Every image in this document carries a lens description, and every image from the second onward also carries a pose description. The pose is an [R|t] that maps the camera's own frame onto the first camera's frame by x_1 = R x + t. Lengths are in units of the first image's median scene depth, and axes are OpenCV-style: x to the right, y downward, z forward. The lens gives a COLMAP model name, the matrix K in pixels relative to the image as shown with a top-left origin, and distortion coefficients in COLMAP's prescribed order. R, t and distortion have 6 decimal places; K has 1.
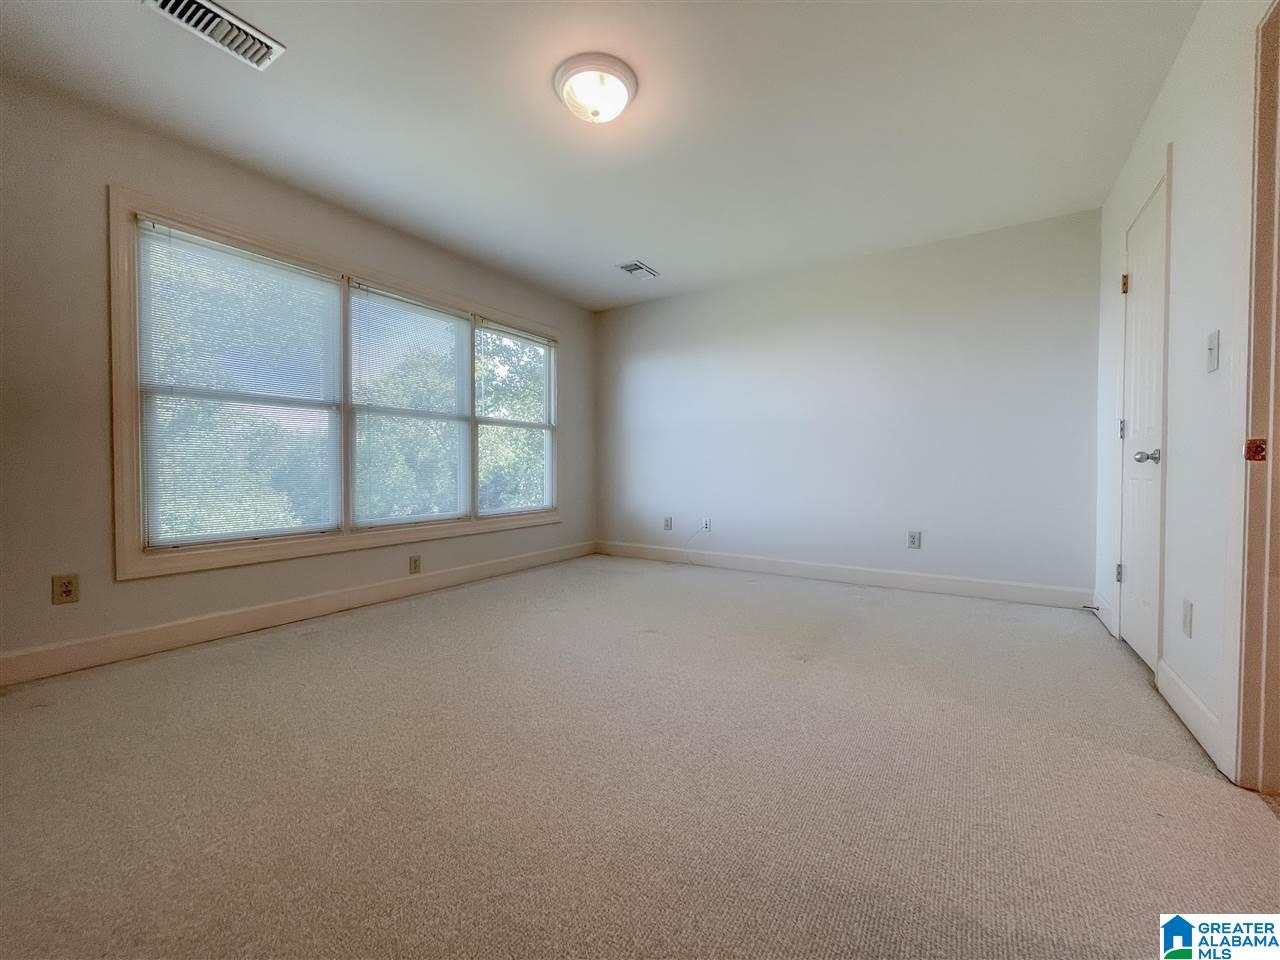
lens RADIAL K [[520.1, 0, 640.0], [0, 520.1, 480.0], [0, 0, 1]] dist [-0.001958, -0.000050]
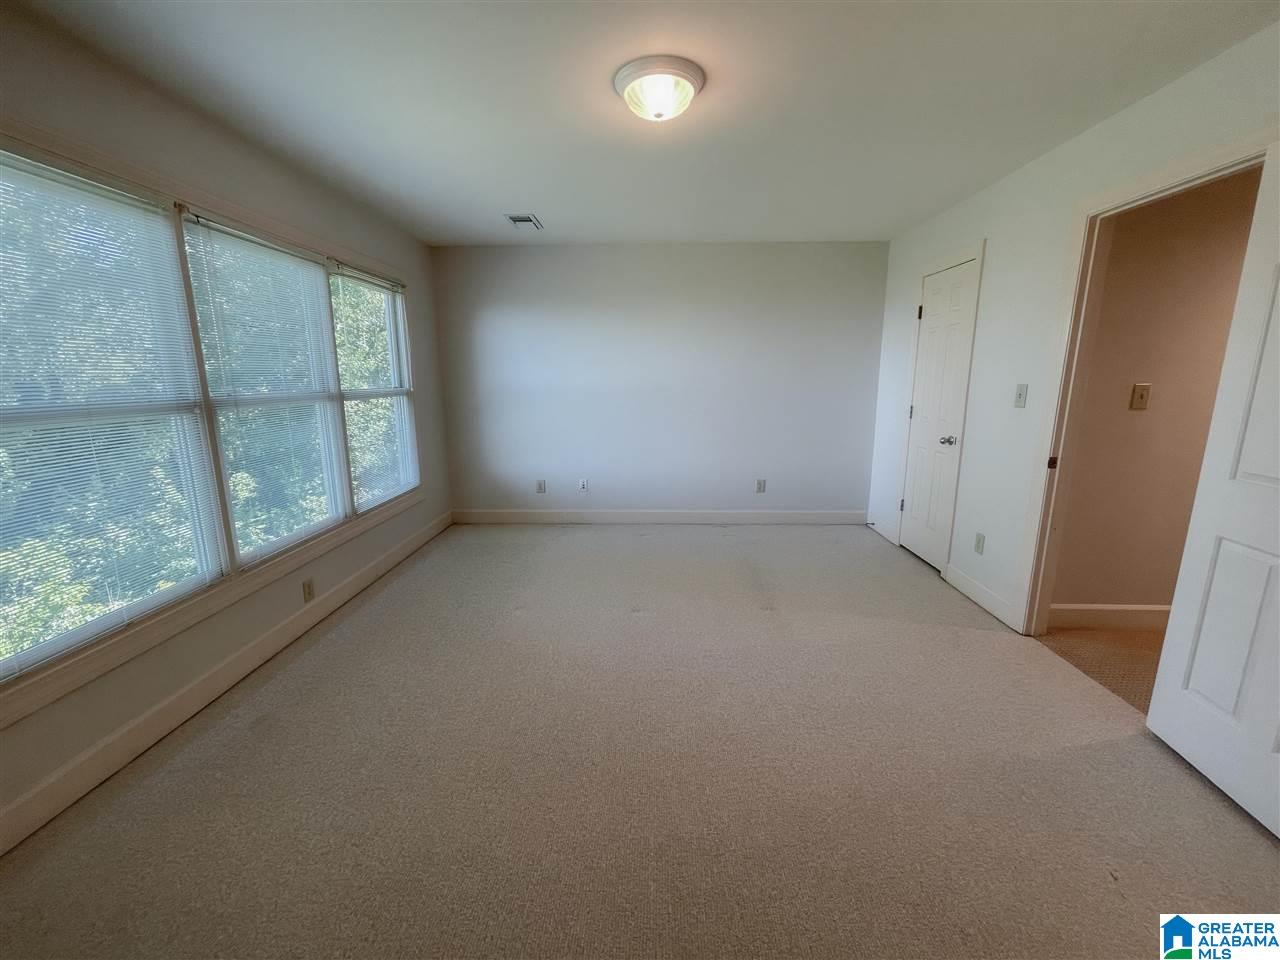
lens RADIAL K [[520.1, 0, 640.0], [0, 520.1, 480.0], [0, 0, 1]] dist [-0.001958, -0.000050]
pose [[0.850081, -0.110374, 0.514956, -0.390862], [0.018154, 0.983352, 0.180799, -0.138980], [-0.526338, -0.144346, 0.837933, 0.086966]]
